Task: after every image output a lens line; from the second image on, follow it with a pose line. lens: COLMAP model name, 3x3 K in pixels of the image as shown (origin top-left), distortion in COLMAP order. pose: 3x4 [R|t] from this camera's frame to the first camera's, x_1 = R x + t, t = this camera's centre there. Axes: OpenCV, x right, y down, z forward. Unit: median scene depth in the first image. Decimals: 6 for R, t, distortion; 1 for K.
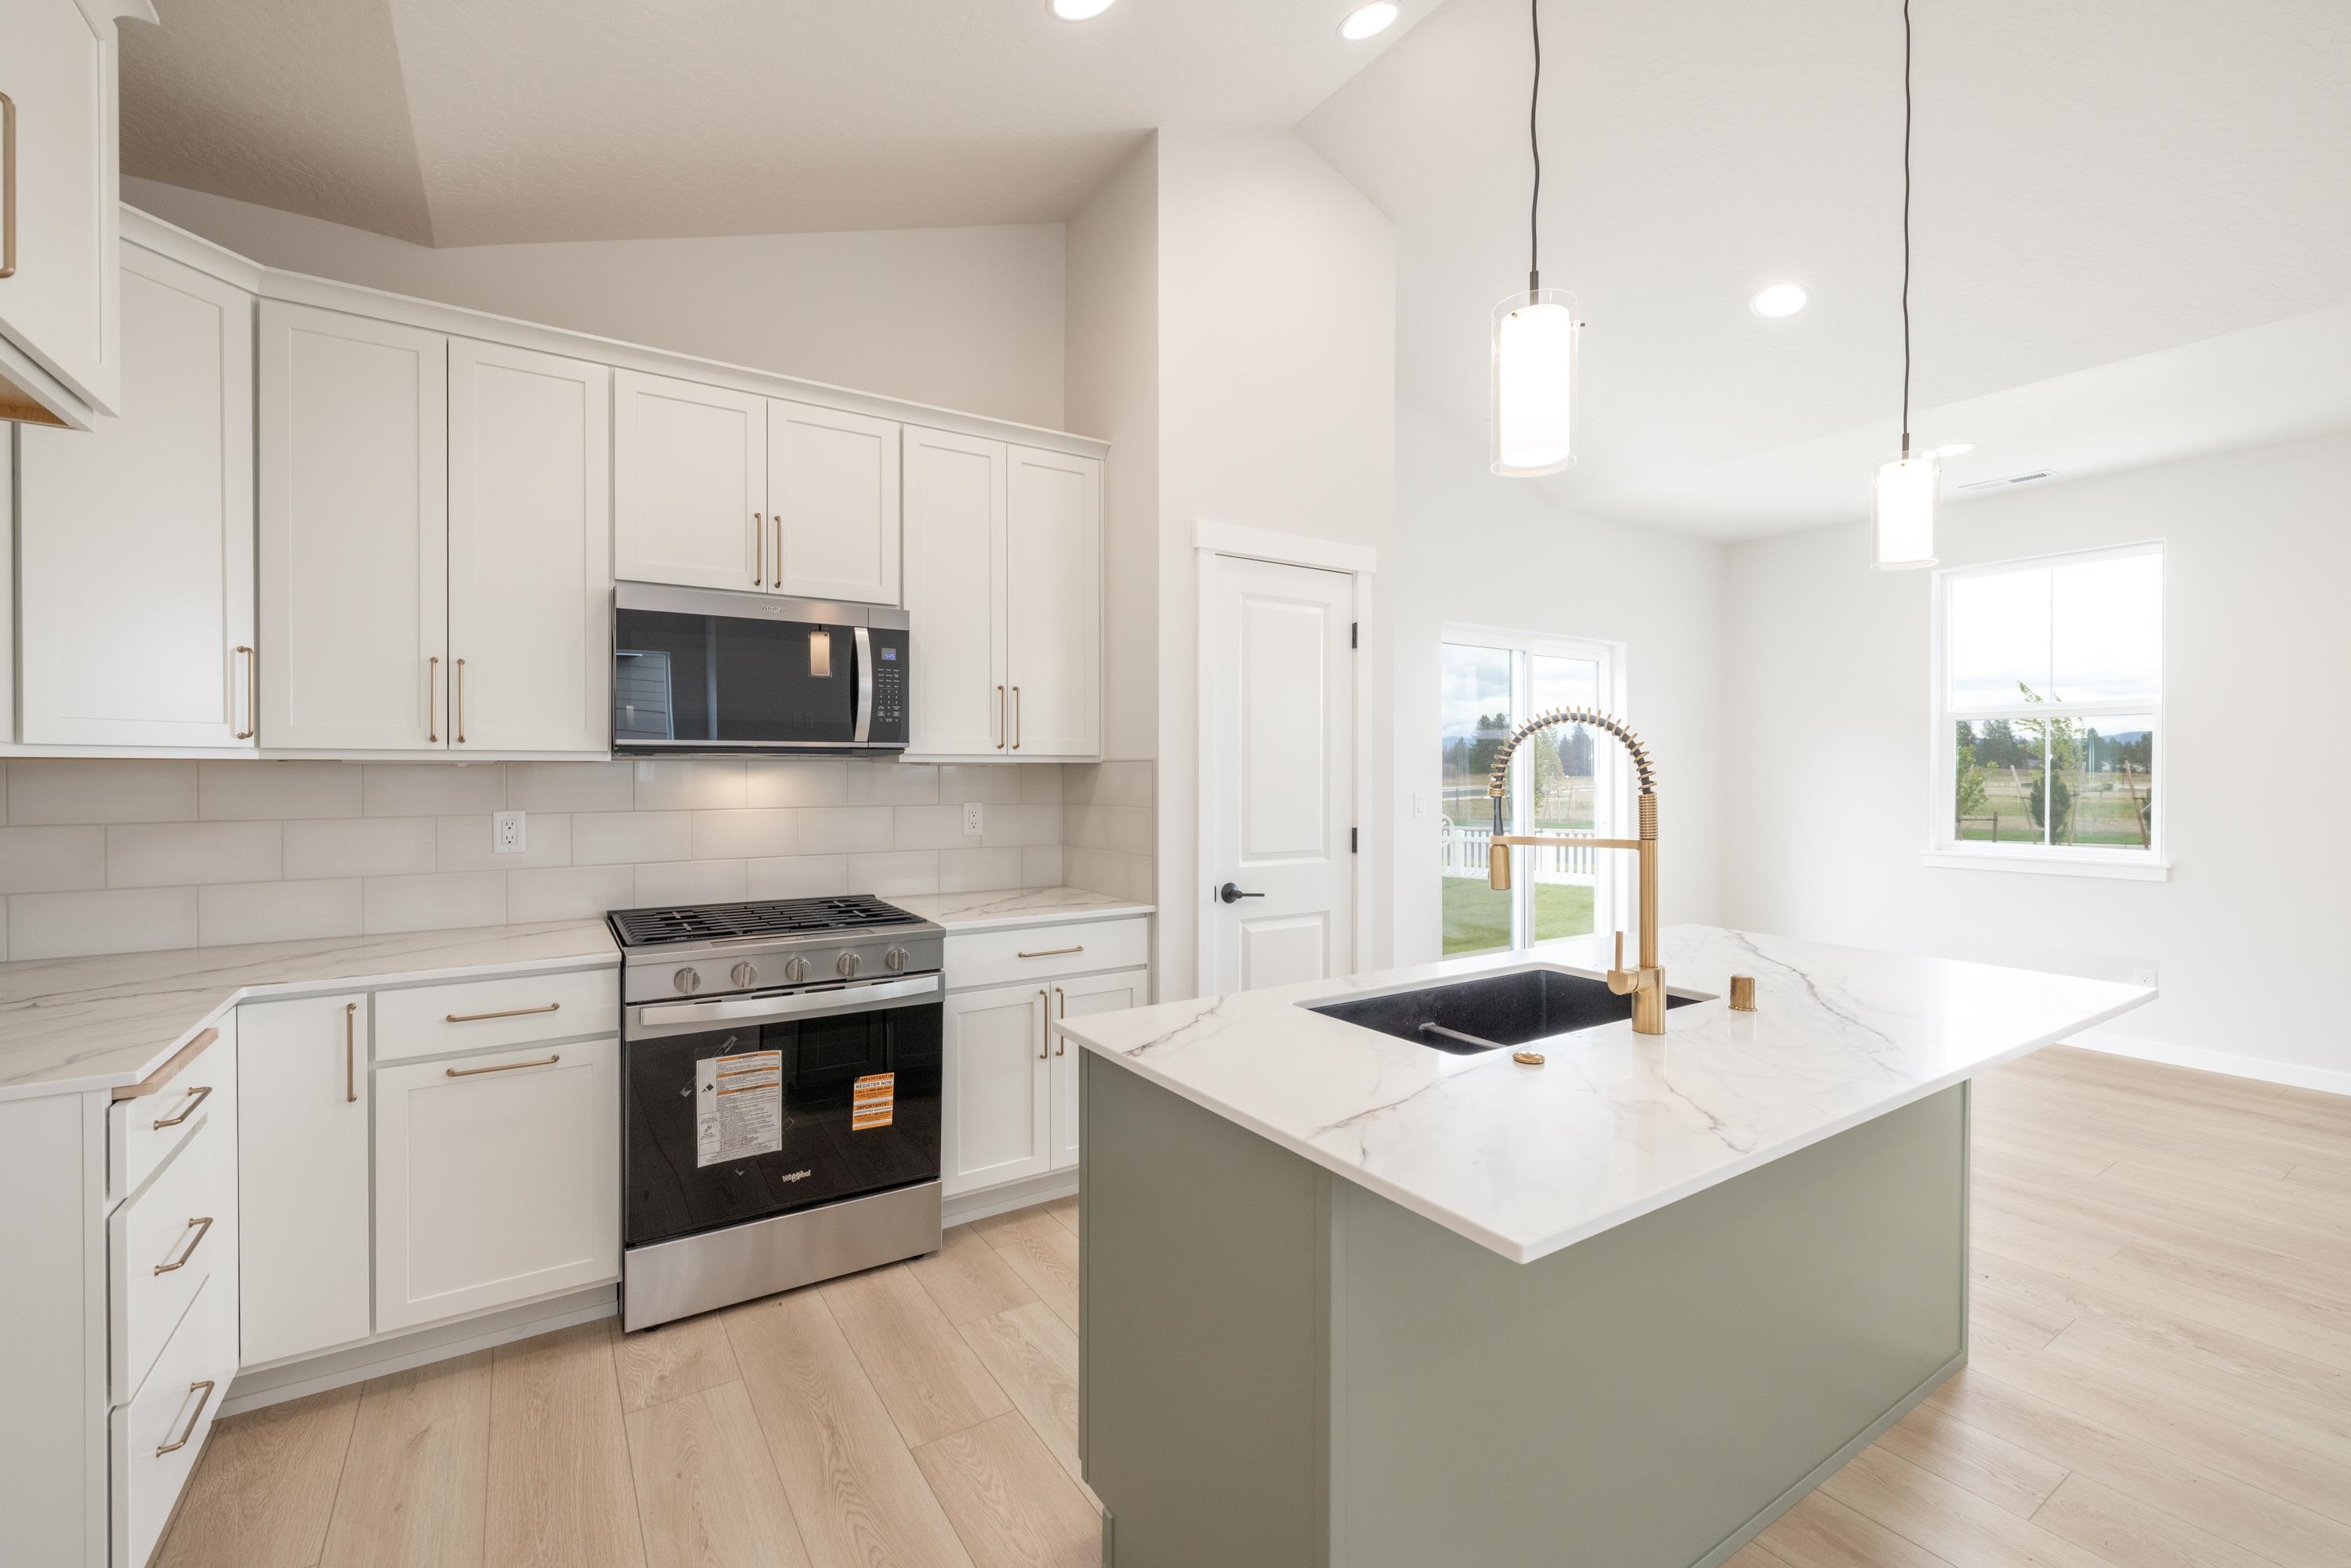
lens RADIAL K [[995.1, 0, 1160.0], [0, 995.1, 769.5], [0, 0, 1]] dist [-0.004942, -0.000681]
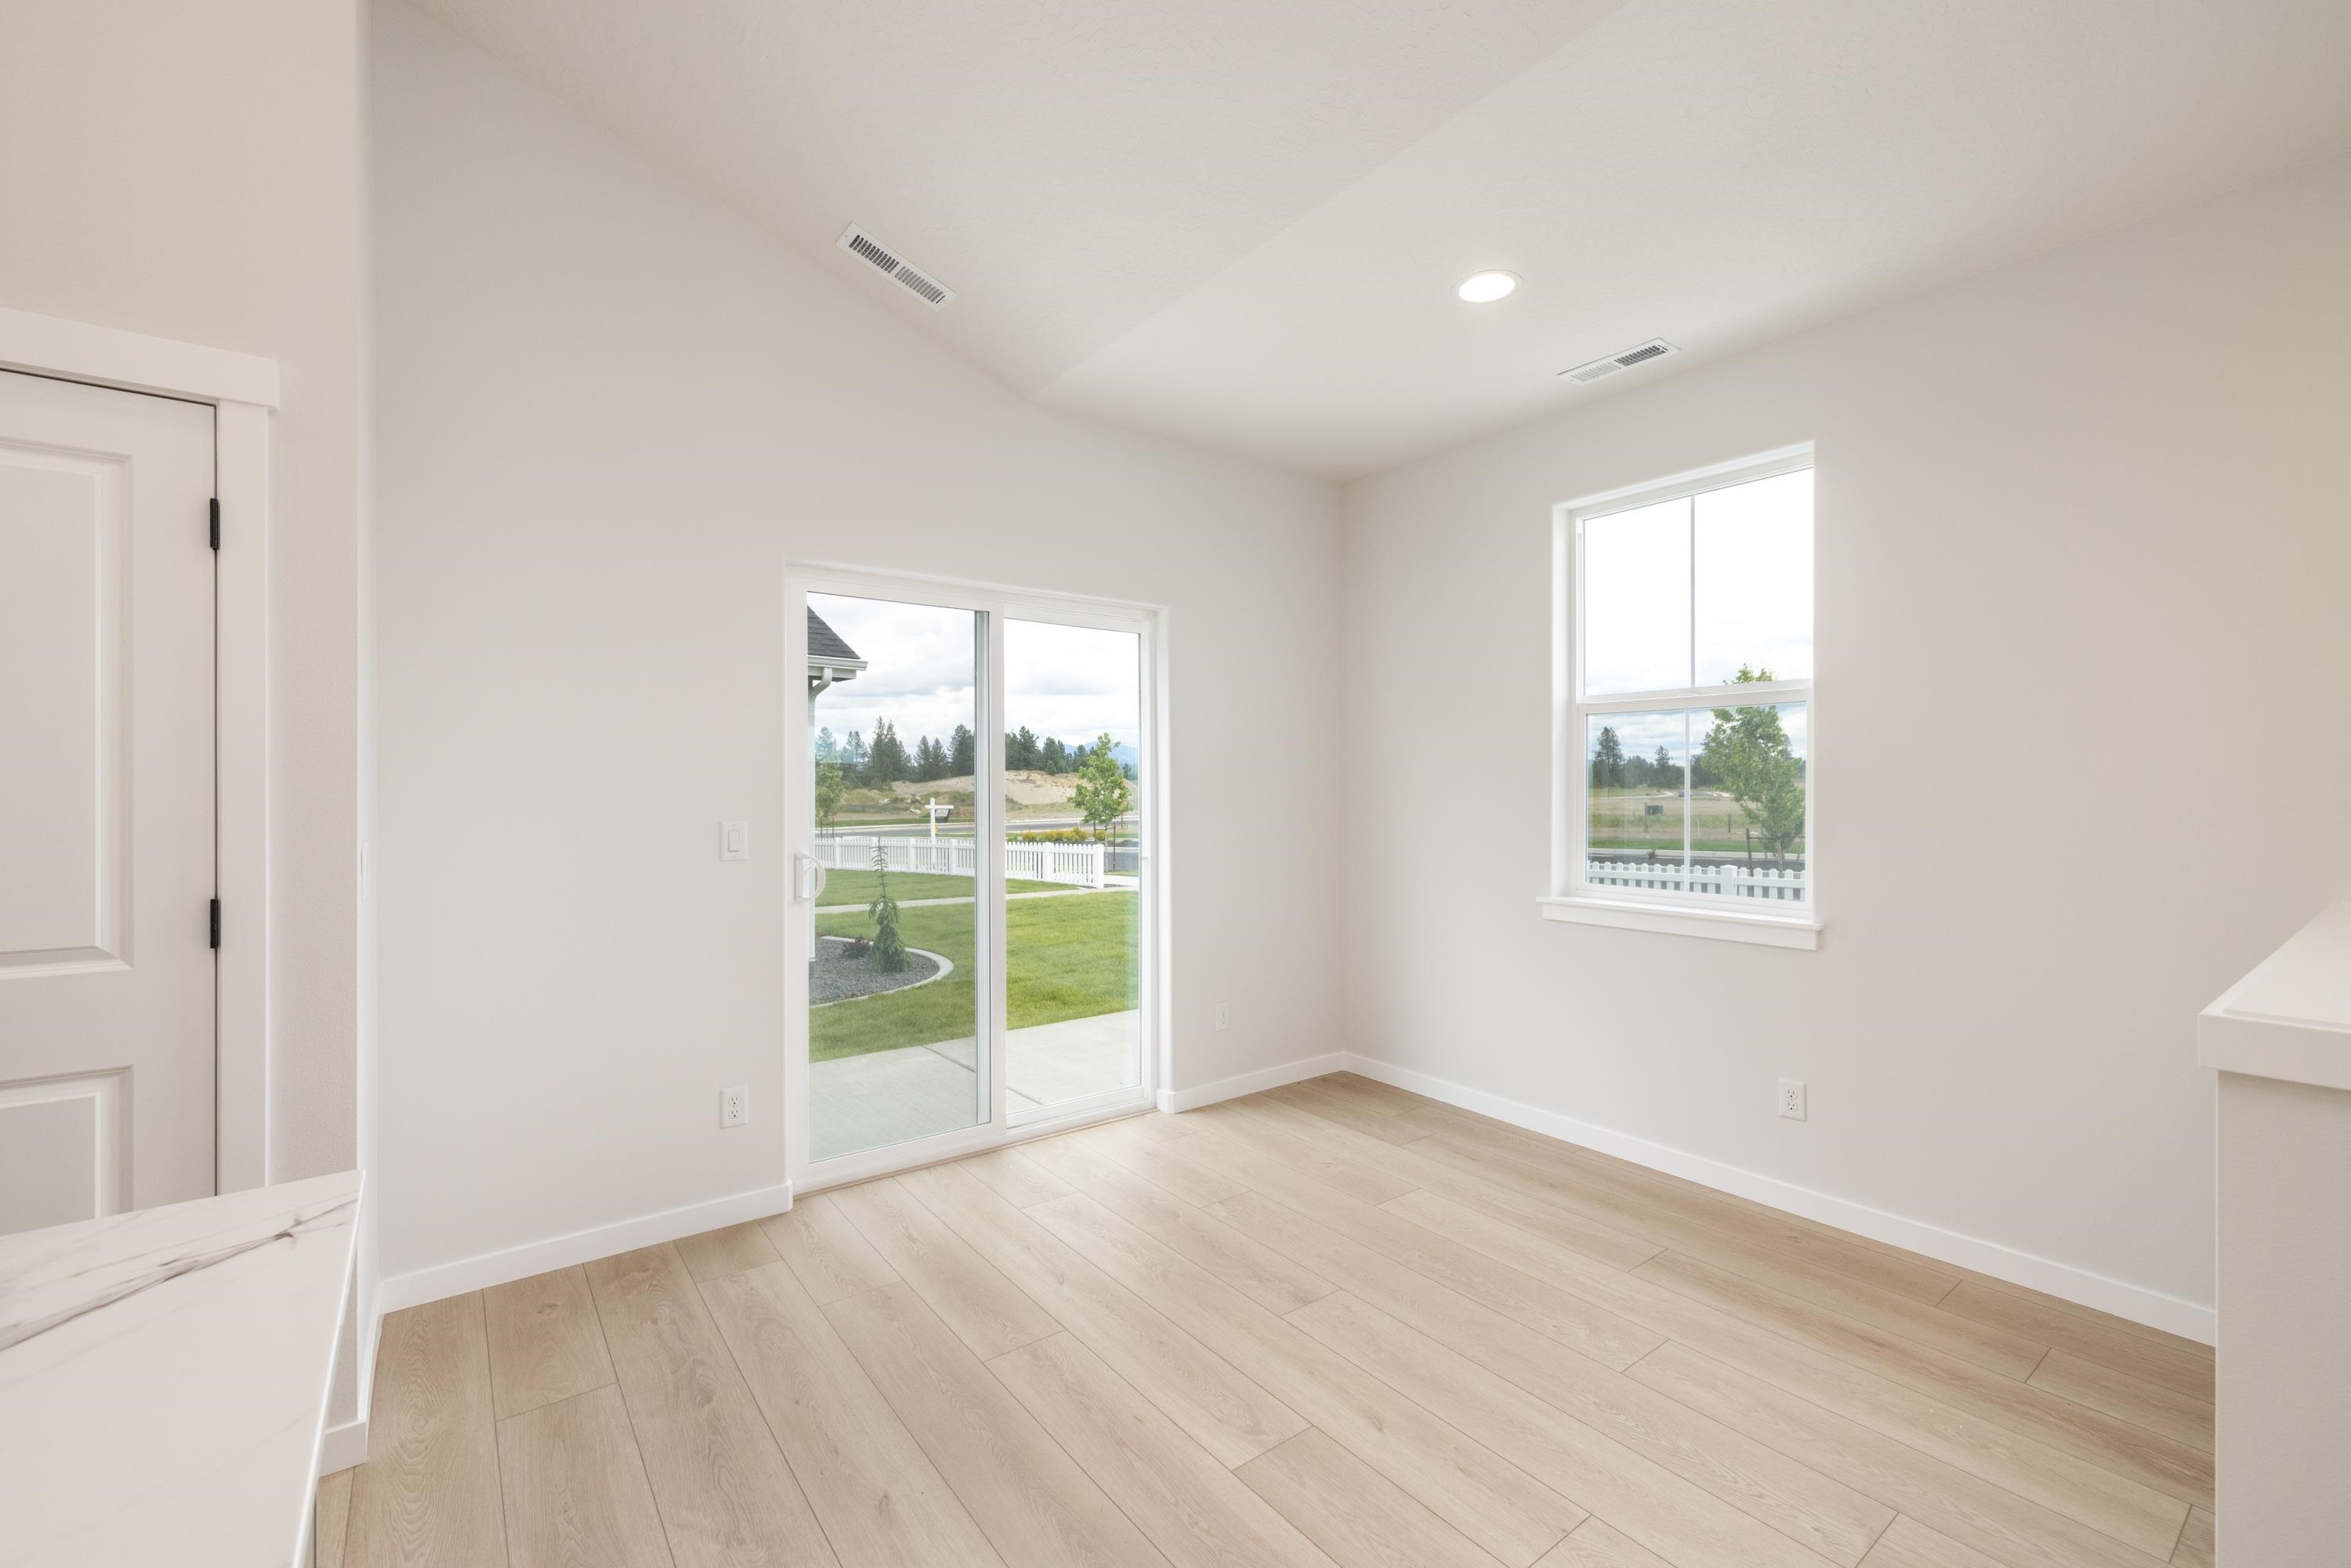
lens RADIAL K [[972.5, 0, 1186.4], [0, 972.5, 788.3], [0, 0, 1]] dist [-0.008056, -0.002053]
pose [[0.996478, -0.002114, 0.083824, 0.797017], [0.001703, 0.999986, 0.004974, -0.000386], [-0.083833, -0.004814, 0.996468, 0.565375]]
